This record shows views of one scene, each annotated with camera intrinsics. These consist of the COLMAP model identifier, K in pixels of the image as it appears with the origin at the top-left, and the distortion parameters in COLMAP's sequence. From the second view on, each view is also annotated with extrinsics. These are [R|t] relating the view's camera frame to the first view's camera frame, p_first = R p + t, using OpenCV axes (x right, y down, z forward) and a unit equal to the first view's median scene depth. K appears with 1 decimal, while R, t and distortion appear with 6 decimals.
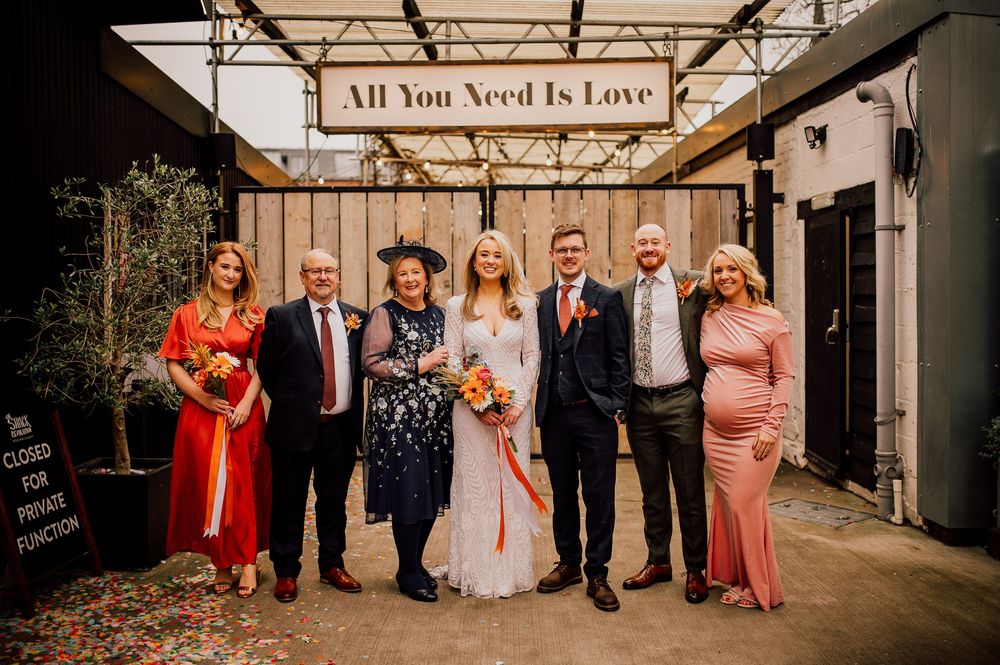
lens RADIAL K [[1004.9, 0, 518.7], [0, 1004.9, 328.7], [0, 0, 1]] dist [-0.001224, 0.000000]
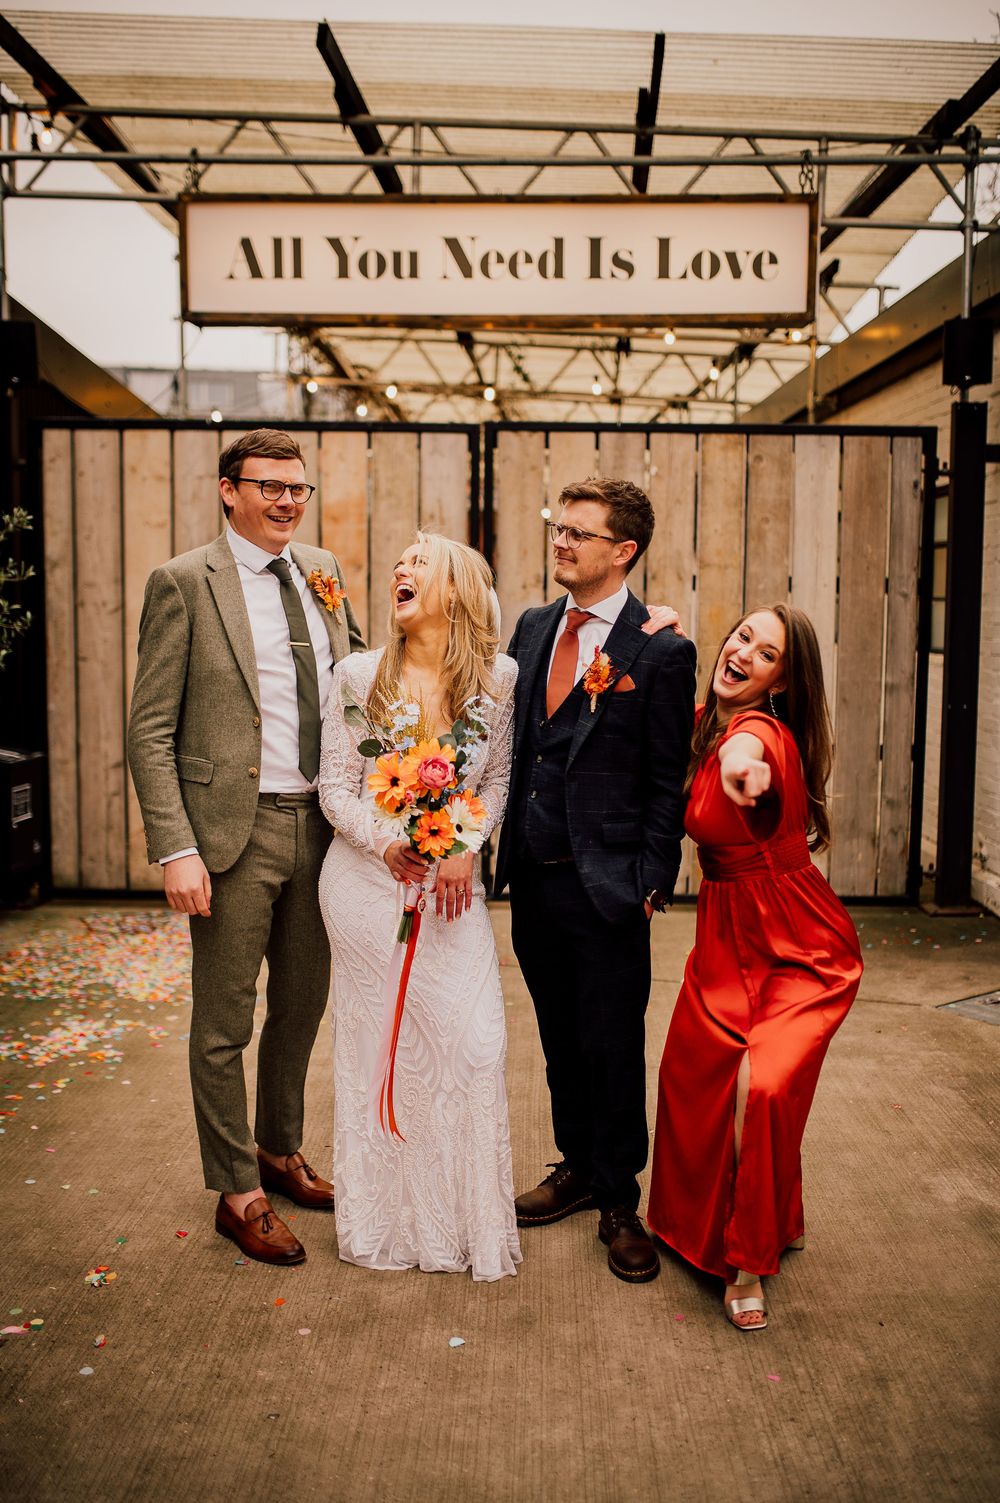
lens RADIAL K [[1510.3, 0, 542.7], [0, 1510.3, 782.5], [0, 0, 1]] dist [-0.001224, 0.000000]
pose [[0.999791, 0.017922, -0.009858, 0.014978], [-0.017055, 0.996485, 0.082013, -0.010428], [0.011293, -0.081828, 0.996582, 0.132836]]
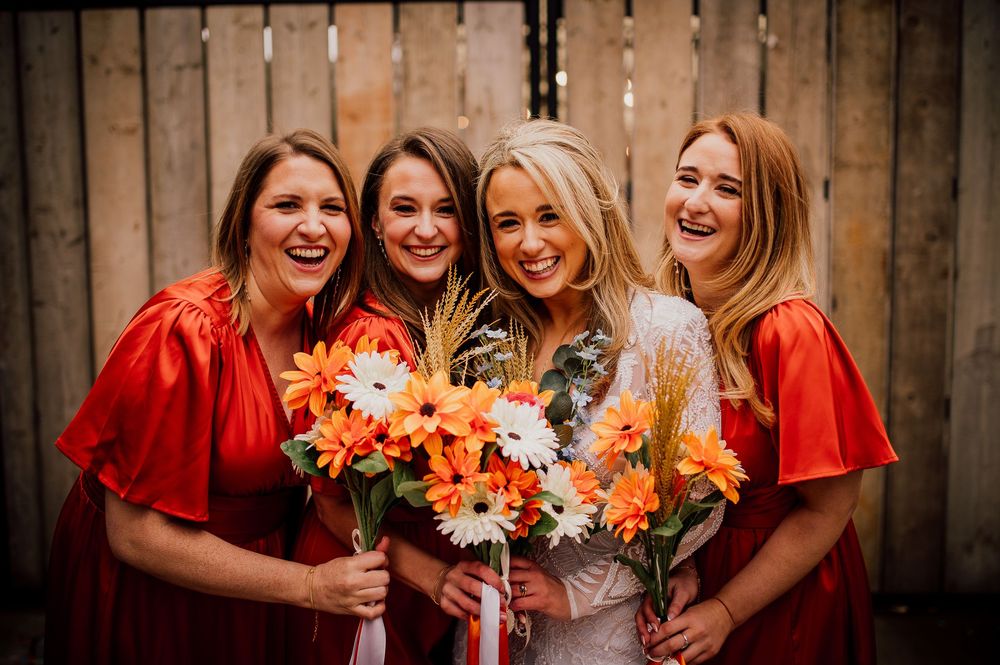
lens RADIAL K [[1004.9, 0, 490.0], [0, 1004.9, 323.9], [0, 0, 1]] dist [-0.001224, 0.000000]
pose [[0.995447, 0.002818, -0.095279, -0.012150], [0.001988, 0.998732, 0.050308, -0.018736], [0.095300, -0.050268, 0.994179, 0.556781]]
